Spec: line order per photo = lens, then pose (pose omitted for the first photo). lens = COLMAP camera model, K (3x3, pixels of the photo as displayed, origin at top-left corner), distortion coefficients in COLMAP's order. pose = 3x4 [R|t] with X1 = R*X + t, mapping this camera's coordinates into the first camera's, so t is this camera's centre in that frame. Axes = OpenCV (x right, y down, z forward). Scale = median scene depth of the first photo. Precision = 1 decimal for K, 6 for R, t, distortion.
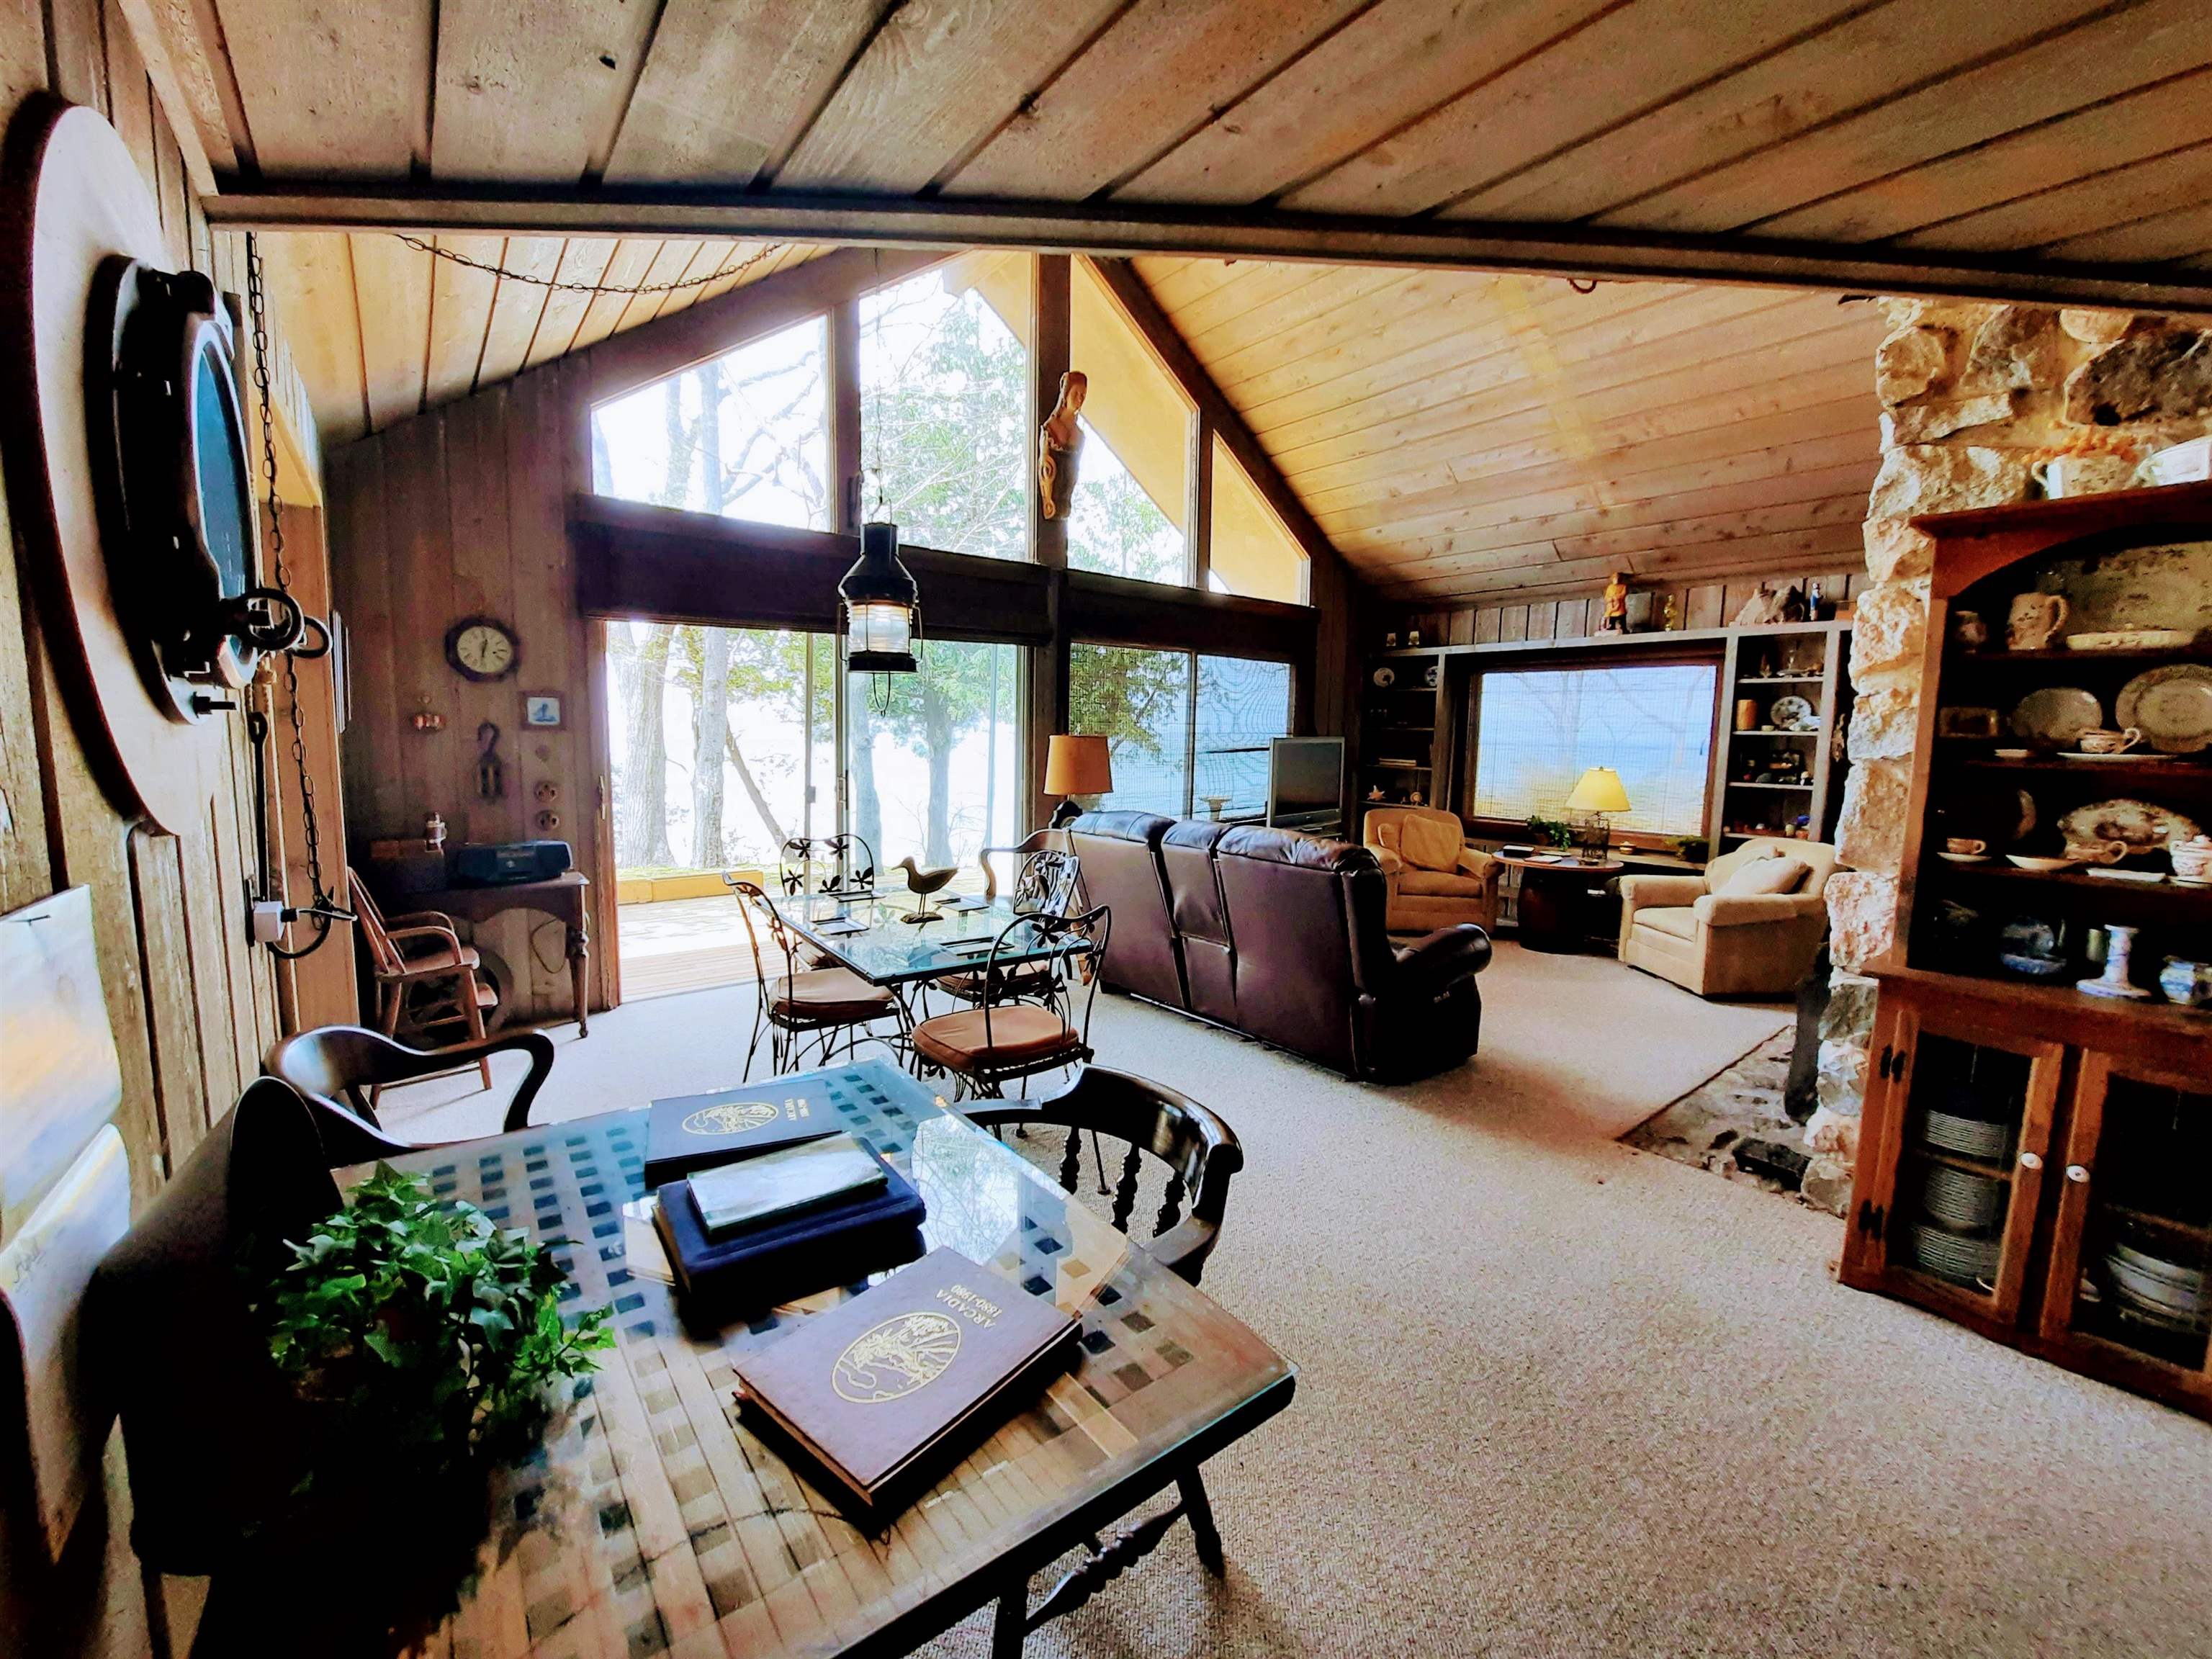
lens RADIAL K [[887.6, 0, 1096.7], [0, 887.6, 832.4], [0, 0, 1]] dist [-0.009627, -0.004909]
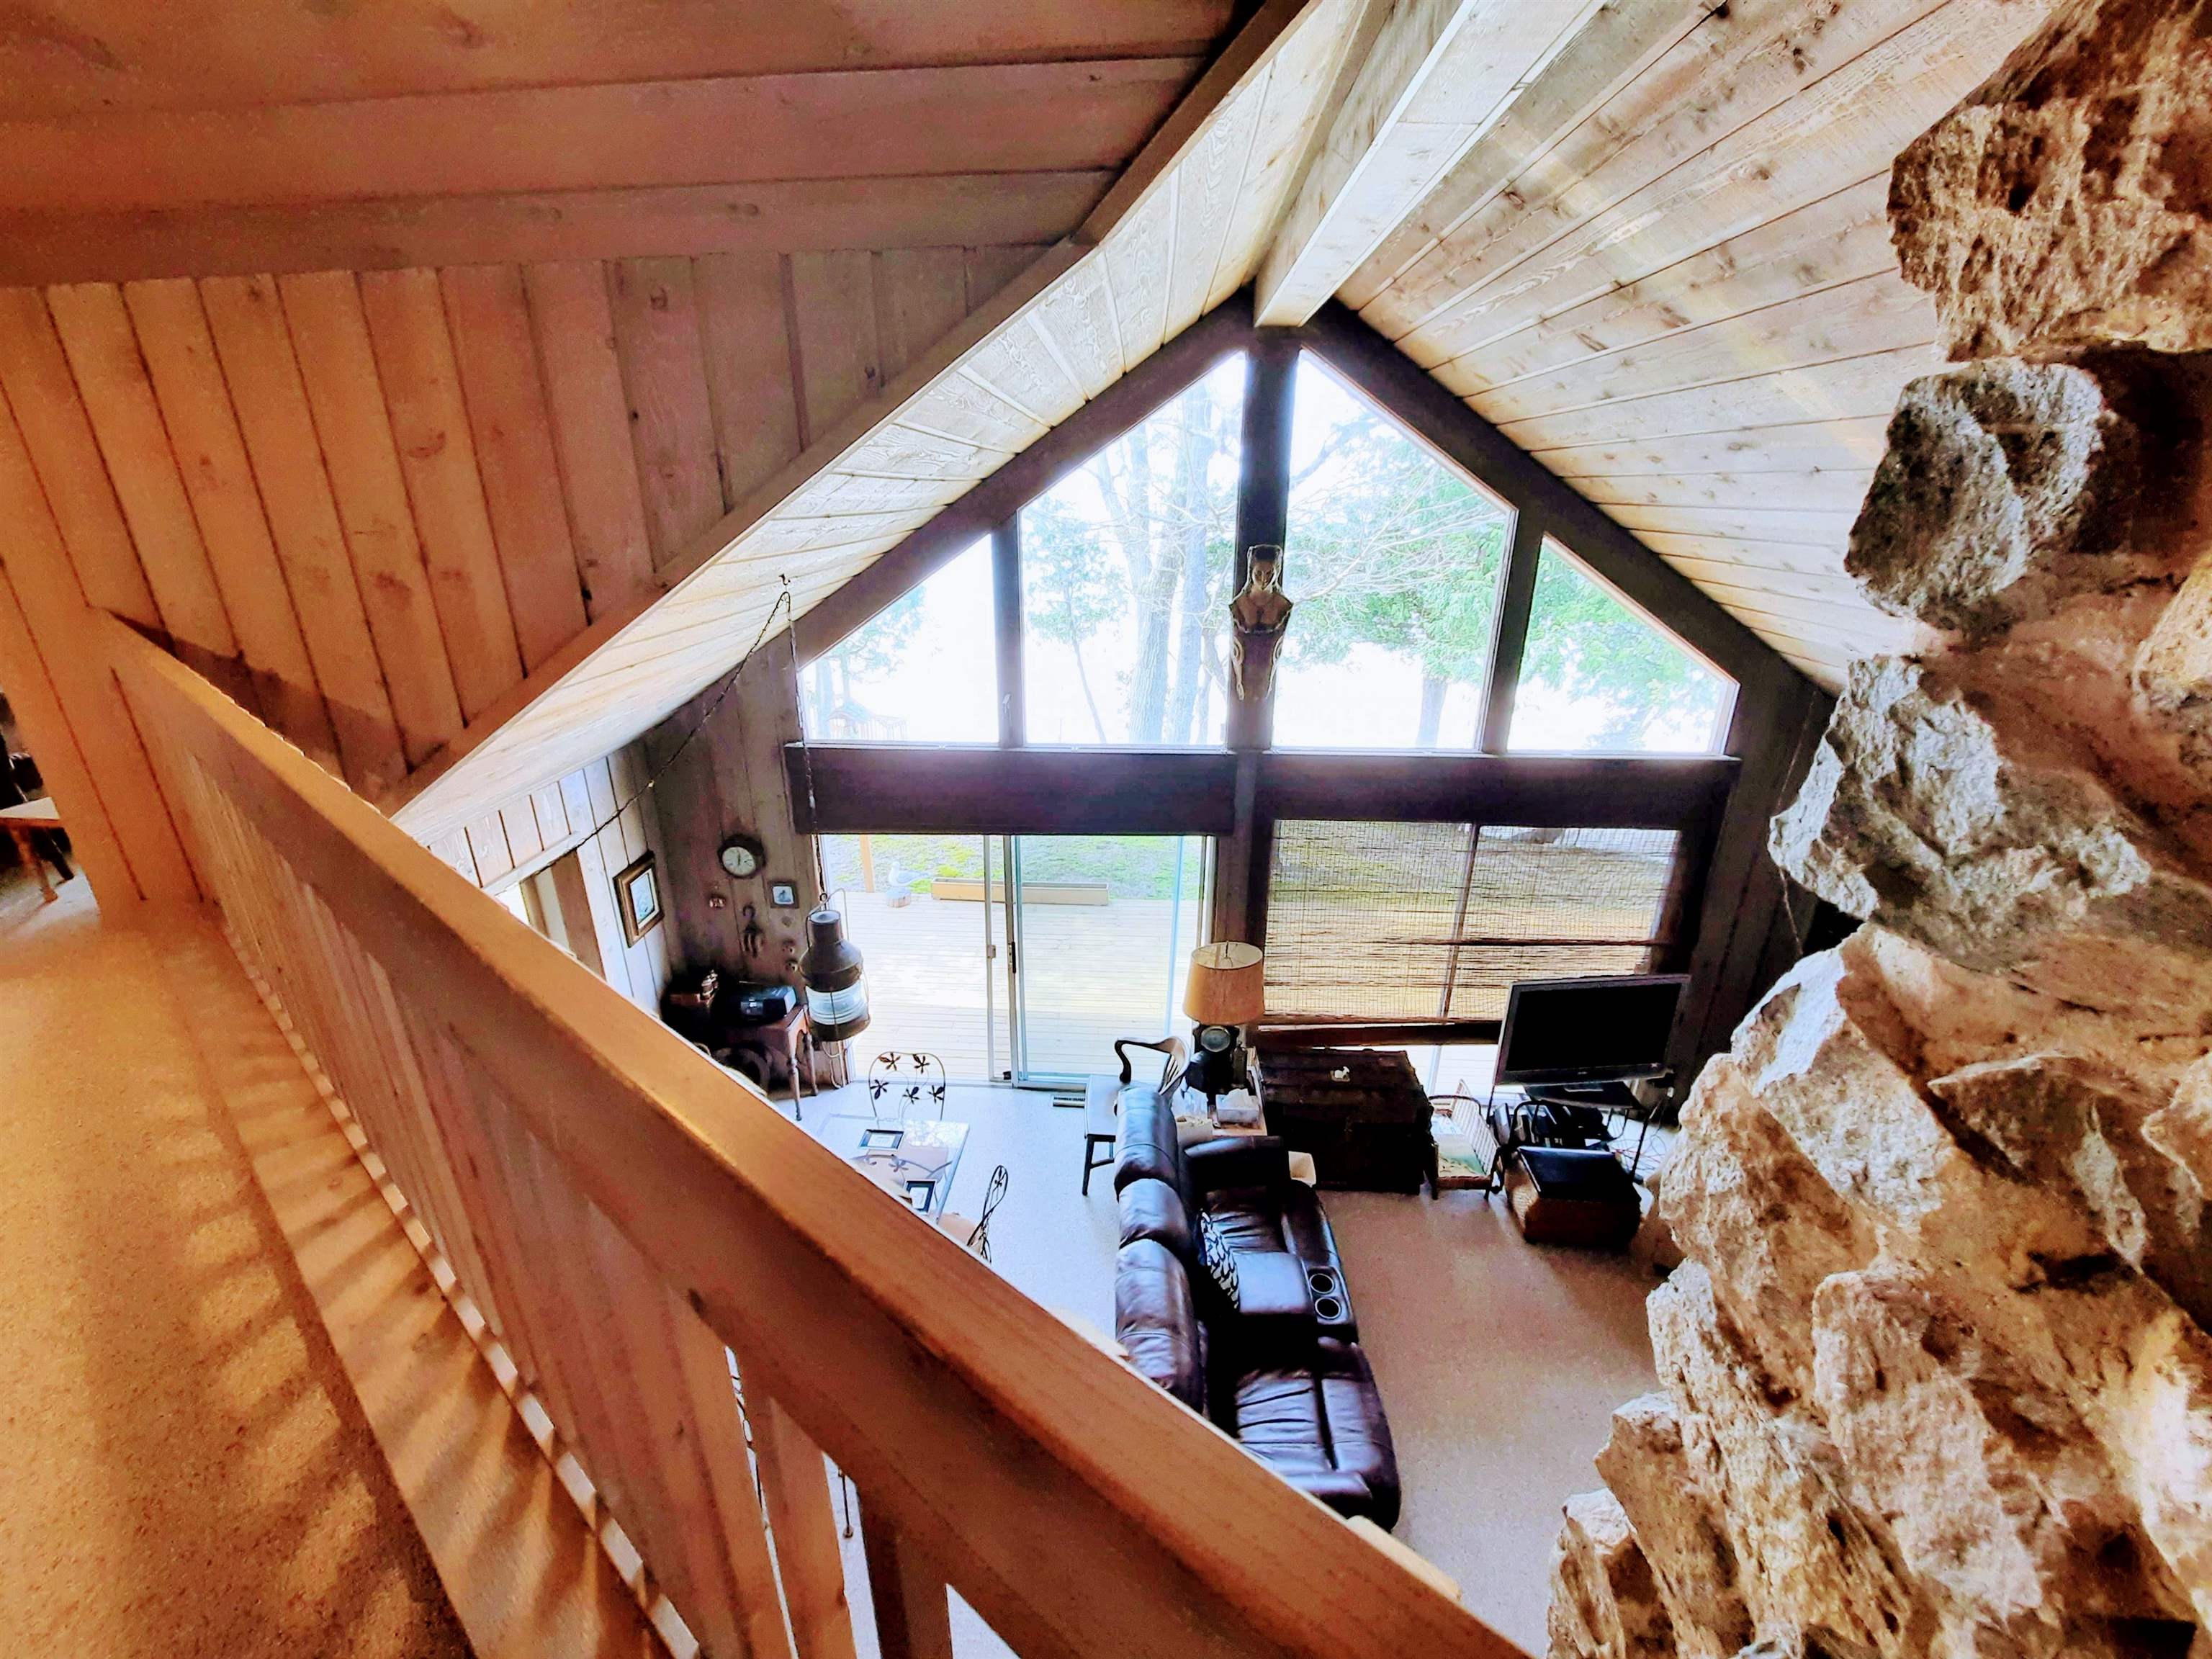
lens RADIAL K [[891.9, 0, 1098.1], [0, 891.9, 845.4], [0, 0, 1]] dist [-0.023338, 0.004048]
pose [[0.744678, 0.230185, -0.626474, 0.572608], [-0.064892, 0.959168, 0.275291, -0.609930], [0.664262, -0.164350, 0.729209, 0.324815]]
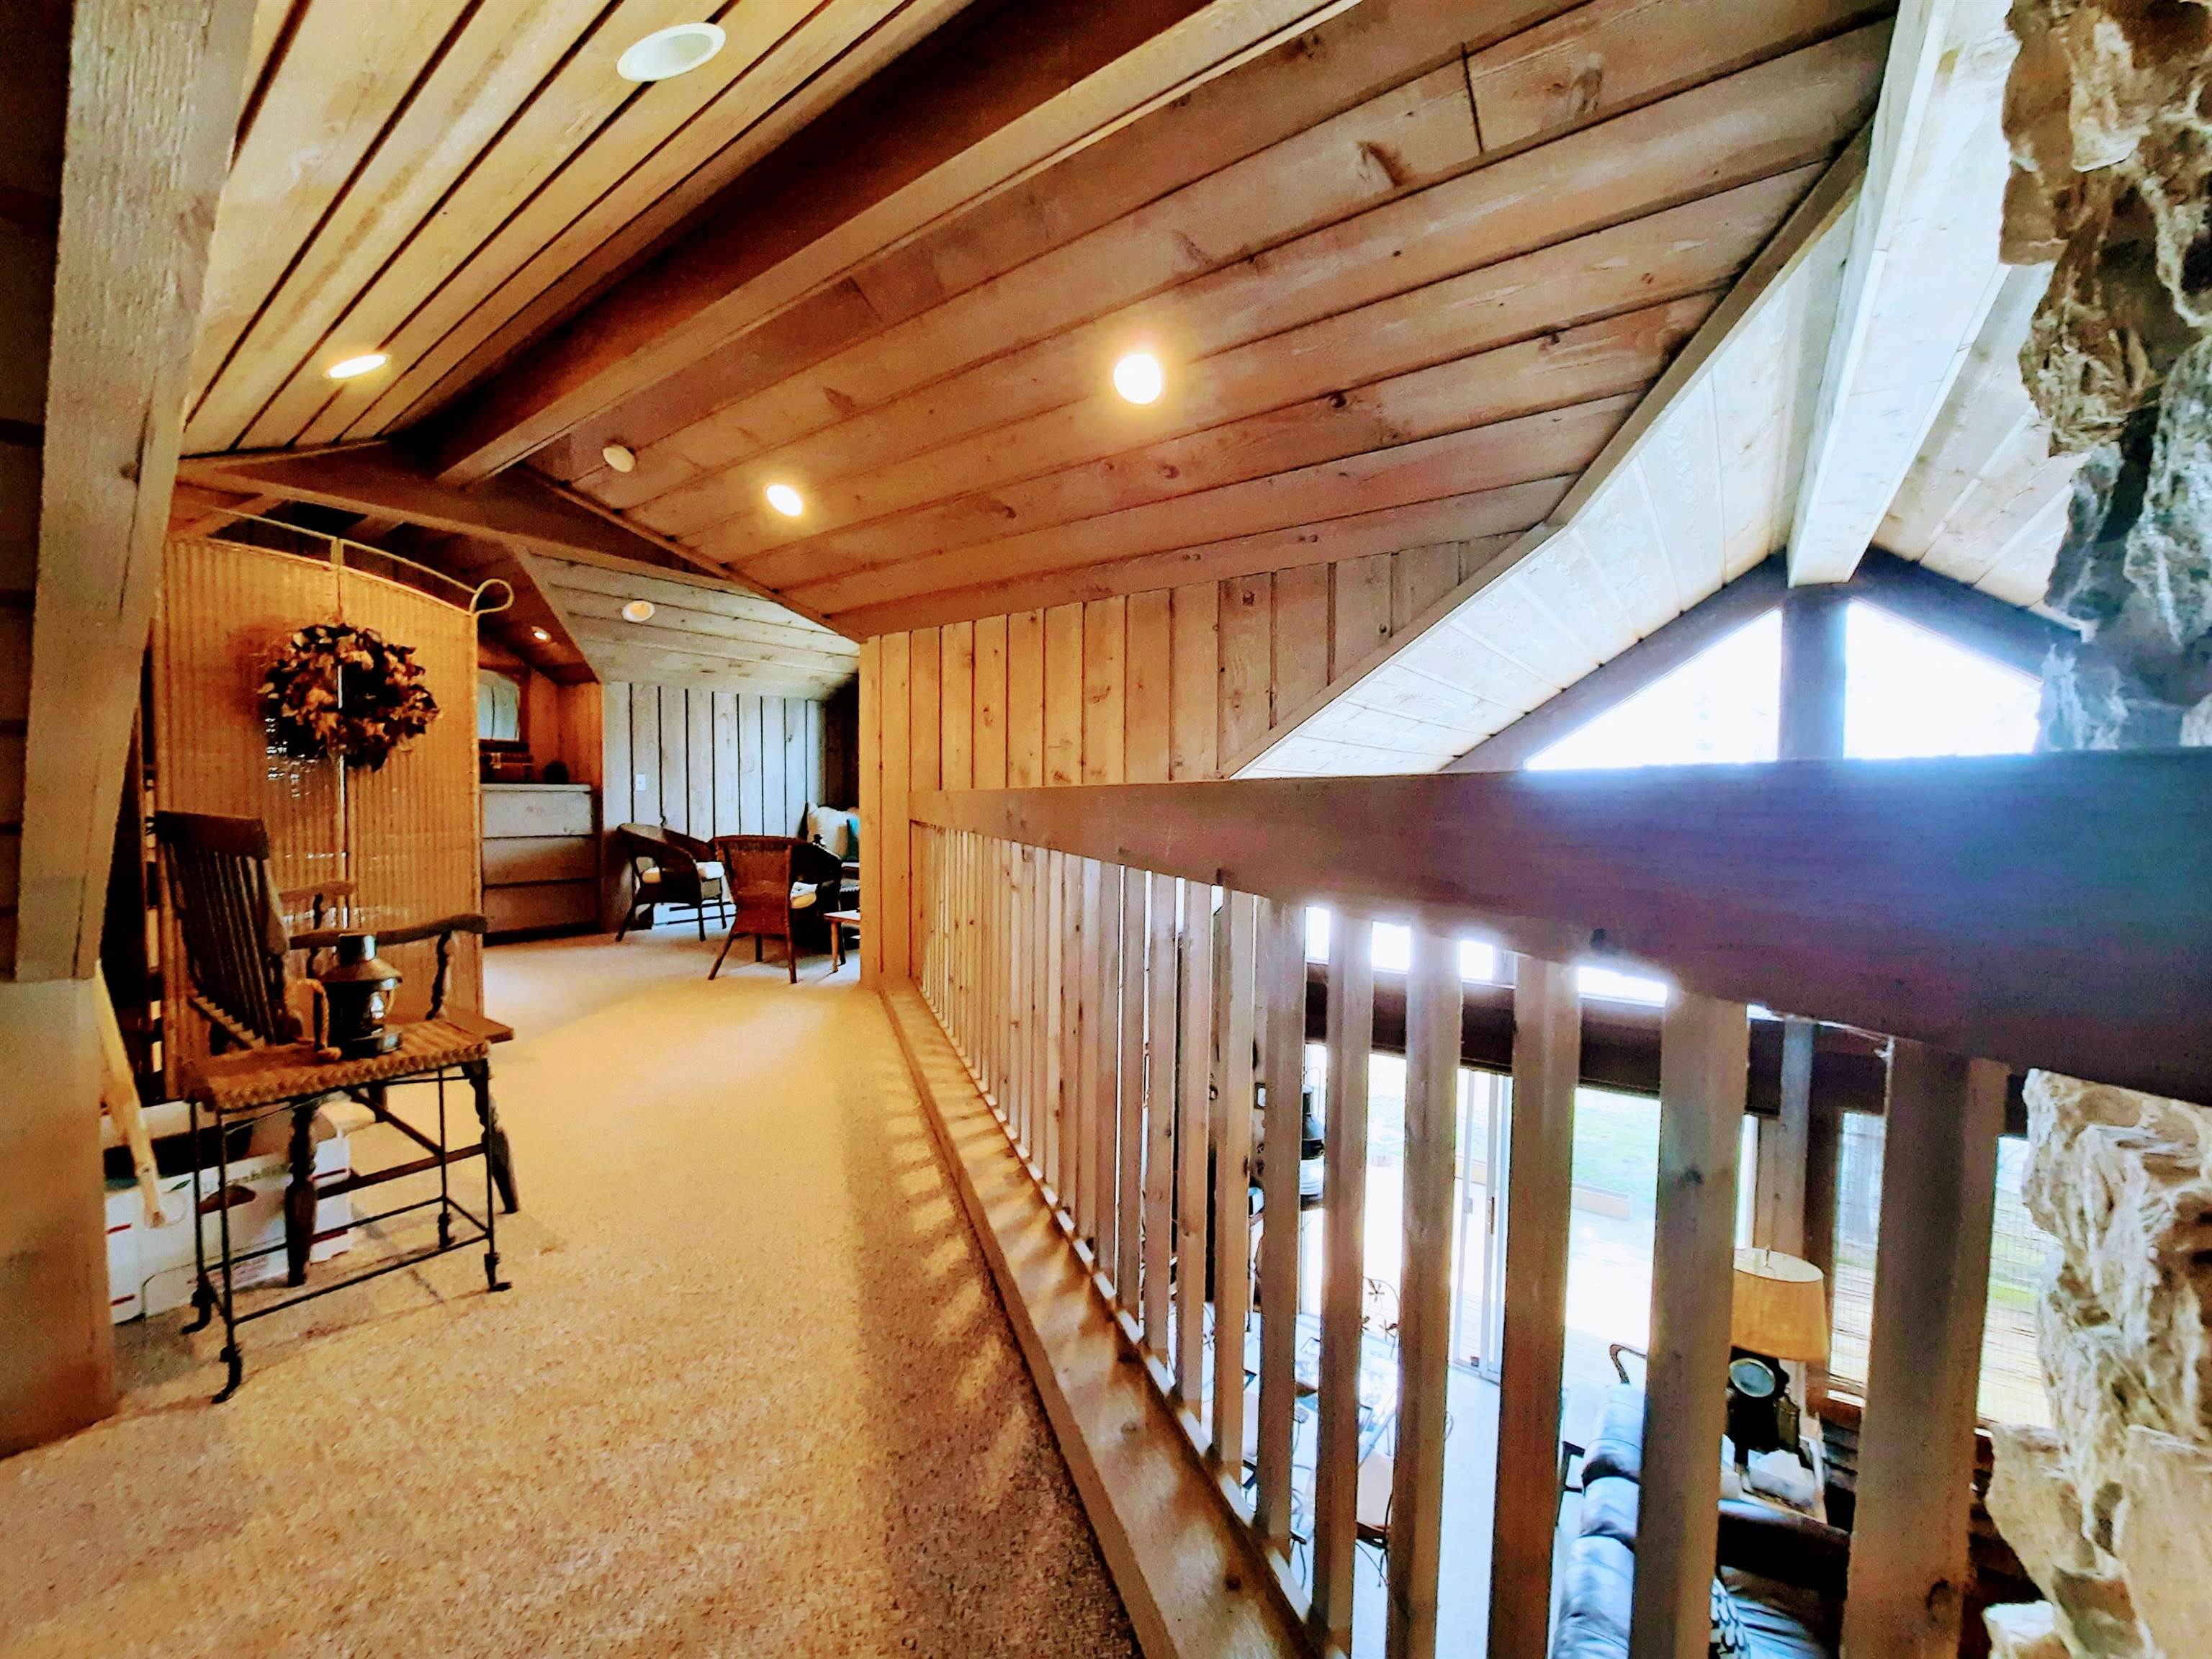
lens RADIAL K [[887.6, 0, 1096.7], [0, 887.6, 832.4], [0, 0, 1]] dist [-0.009627, -0.004909]
pose [[0.272097, 0.028183, -0.961857, 0.705325], [-0.108820, 0.994060, -0.001657, -0.541322], [0.956097, 0.105120, 0.273548, 0.262880]]
